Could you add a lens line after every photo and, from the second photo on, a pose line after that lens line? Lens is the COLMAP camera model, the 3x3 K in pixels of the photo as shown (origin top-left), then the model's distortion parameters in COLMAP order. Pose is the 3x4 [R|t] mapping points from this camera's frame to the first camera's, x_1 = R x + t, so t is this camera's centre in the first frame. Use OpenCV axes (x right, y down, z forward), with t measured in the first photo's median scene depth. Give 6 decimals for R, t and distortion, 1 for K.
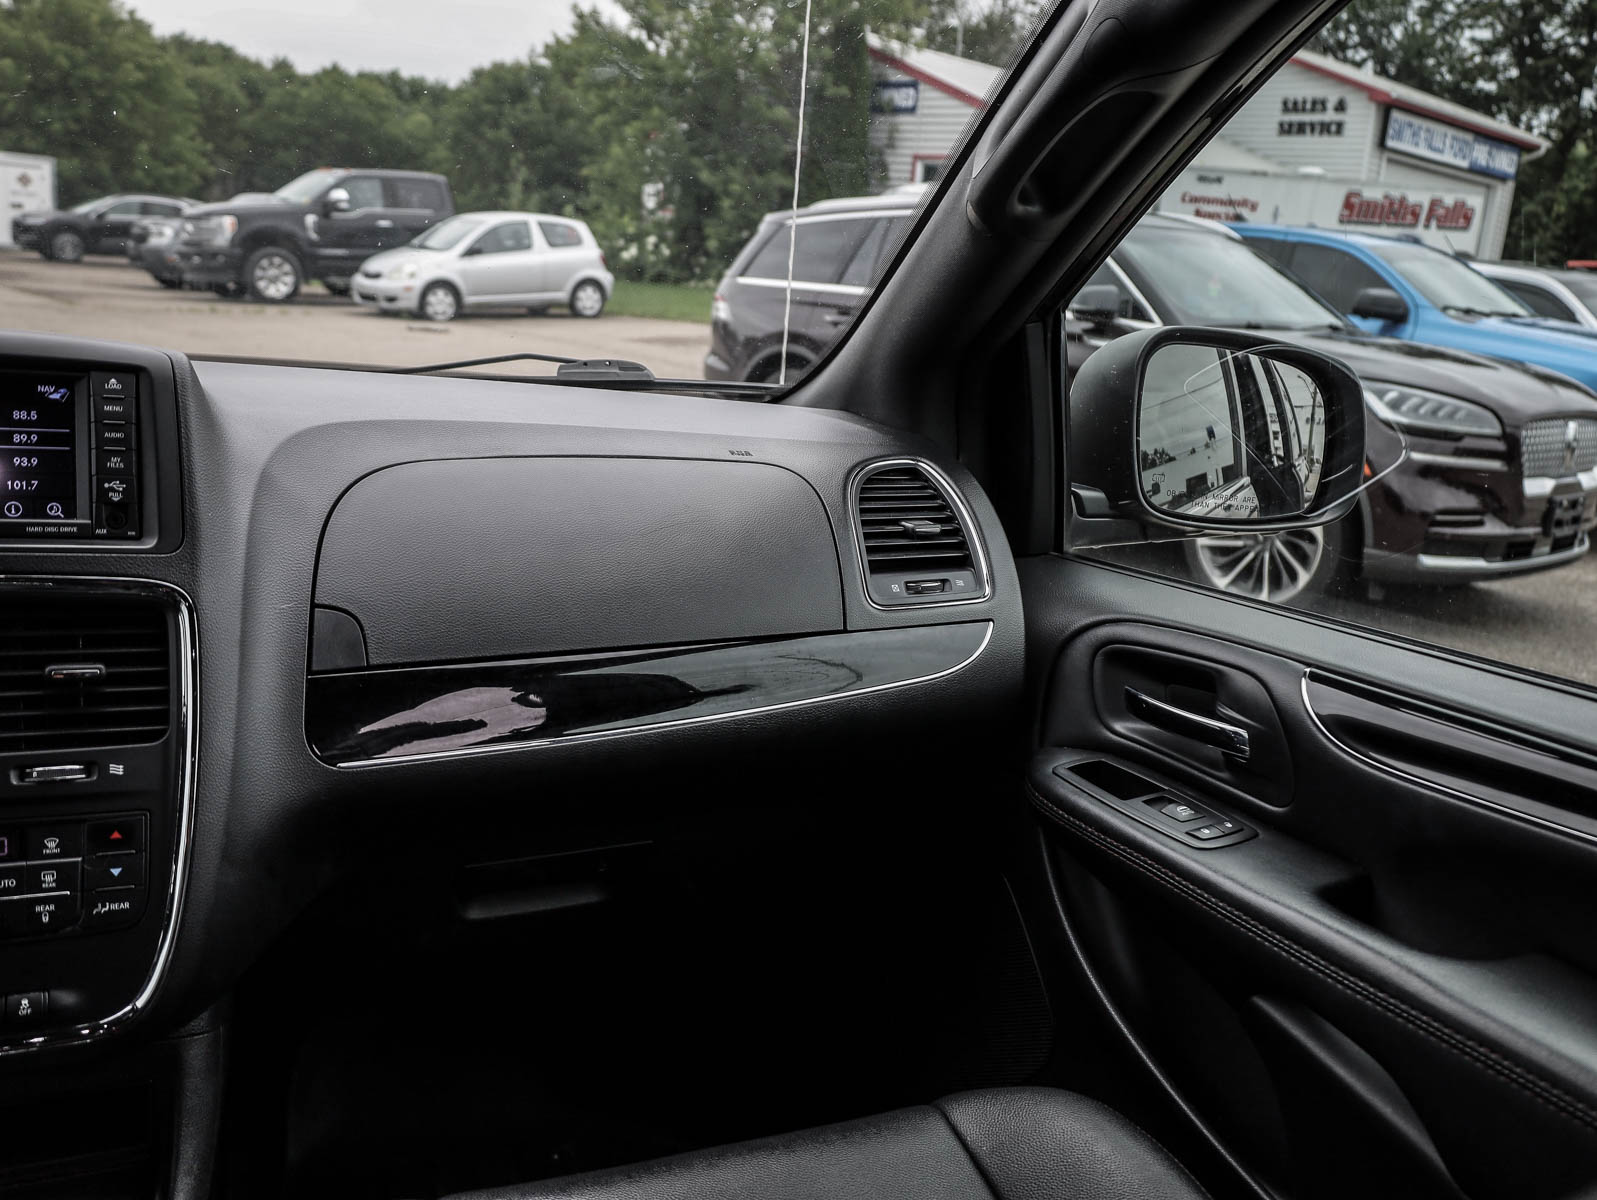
lens RADIAL K [[1456.7, 0, 798.5], [0, 1456.7, 600.0], [0, 0, 1]] dist [-0.001042, -0.018985]
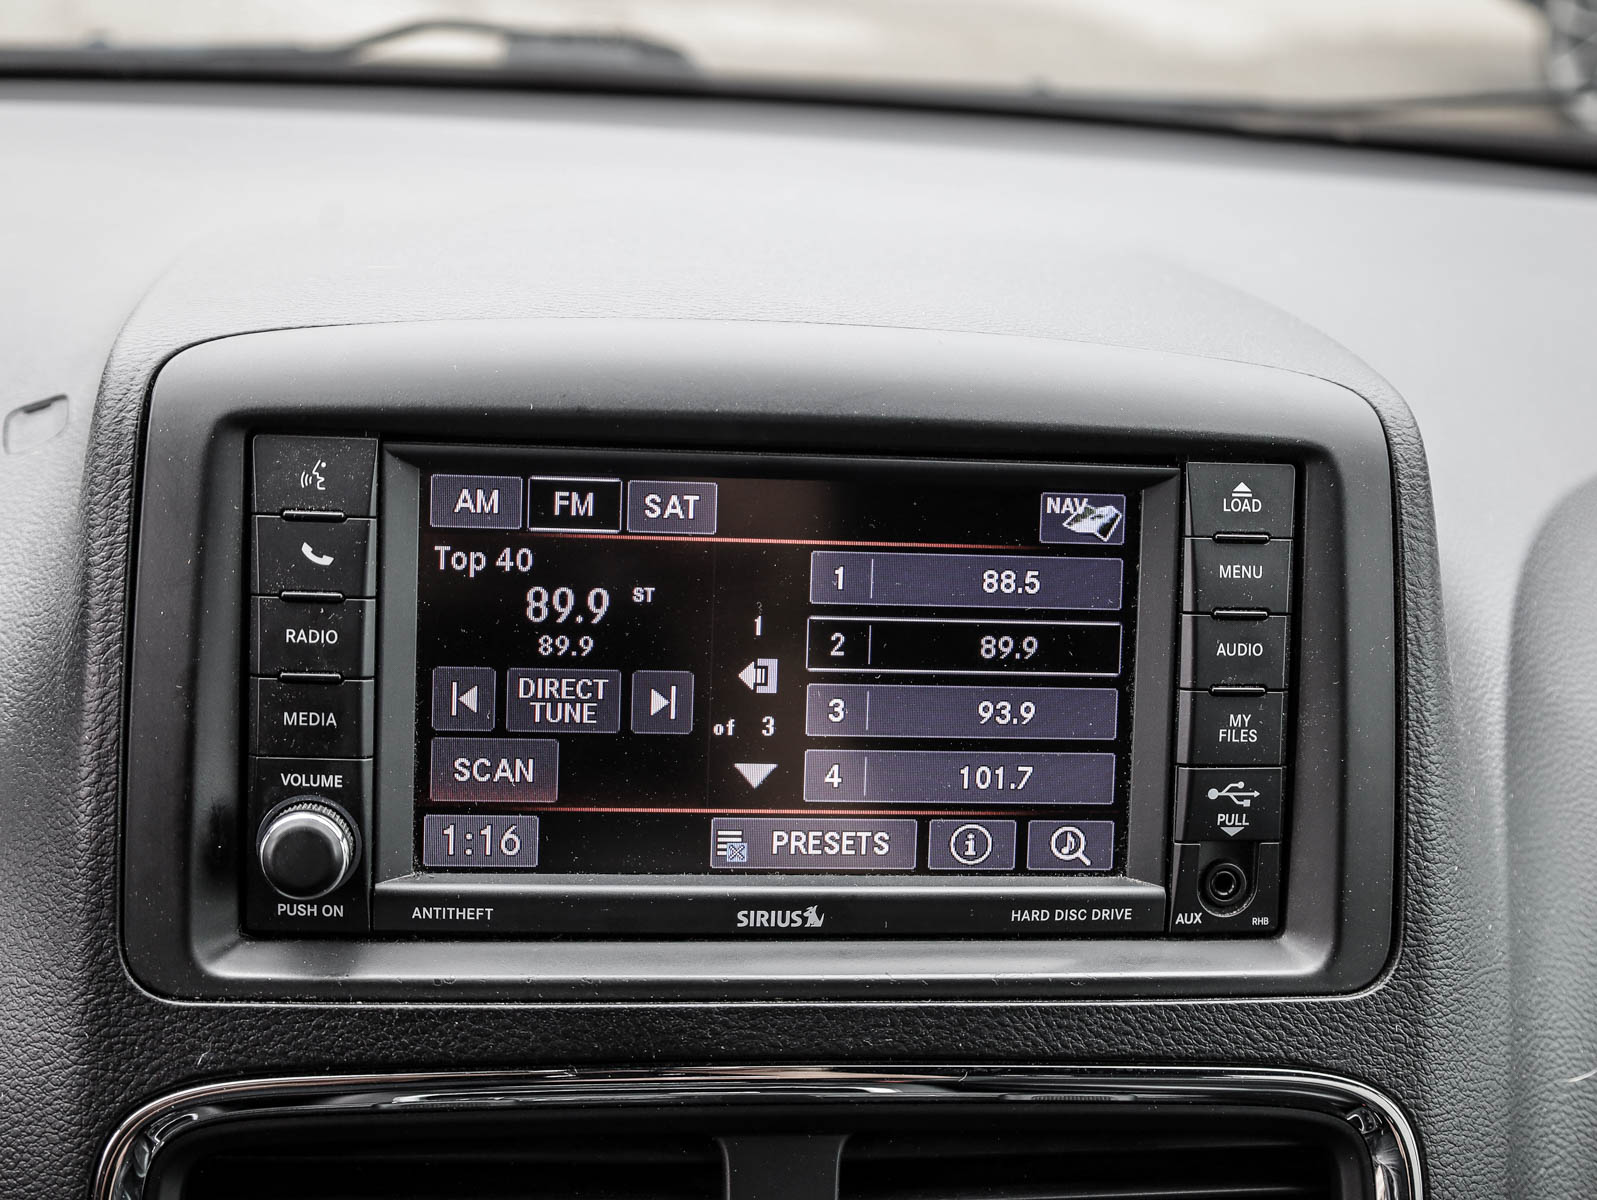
lens RADIAL K [[2032.4, 0, 798.5], [0, 2032.4, 600.0], [0, 0, 1]] dist [-0.017579, 0.023343]
pose [[0.947861, 0.120036, -0.295212, -0.320319], [-0.065289, 0.979845, 0.188786, -0.158652], [0.311924, -0.159669, 0.936595, 0.378066]]
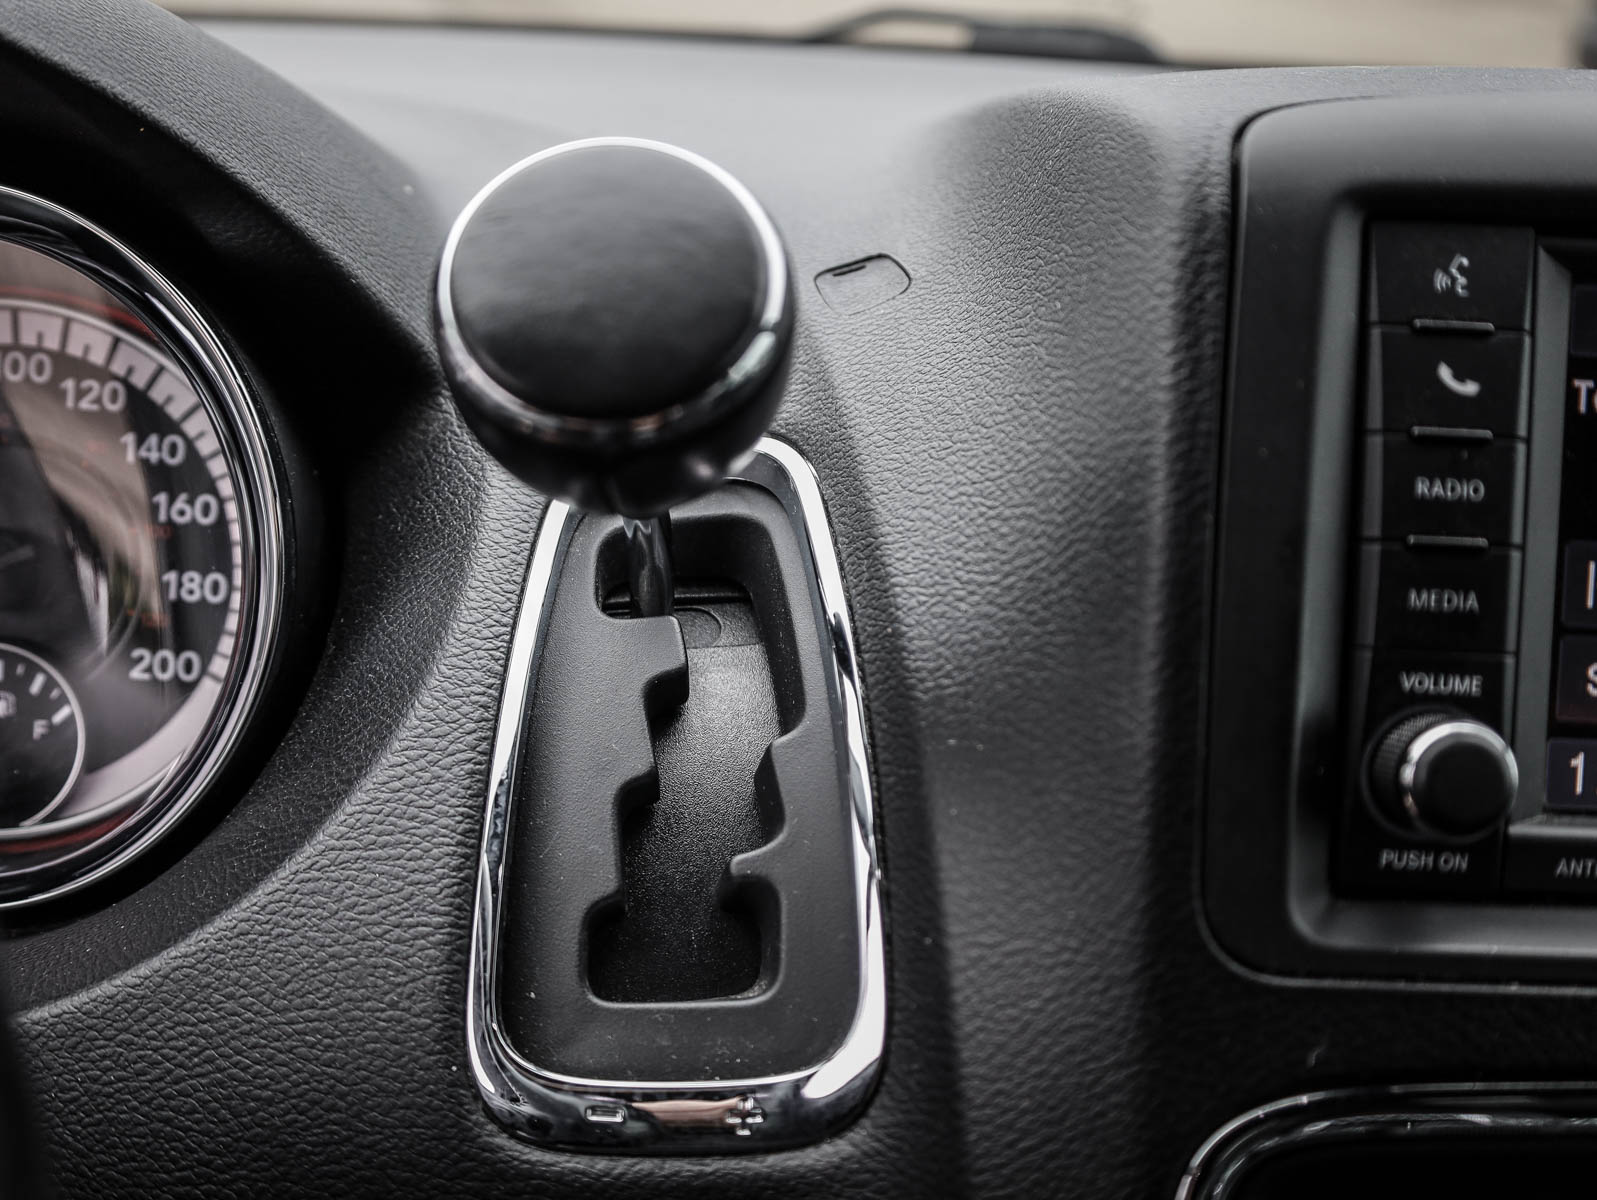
lens RADIAL K [[1875.0, 0, 849.6], [0, 1875.0, 599.4], [0, 0, 1]] dist [-0.011921, 0.007692]
pose [[0.933408, 0.120577, -0.337951, -0.490419], [-0.073120, 0.986003, 0.149838, -0.097741], [0.351288, -0.115149, 0.929160, 0.426000]]
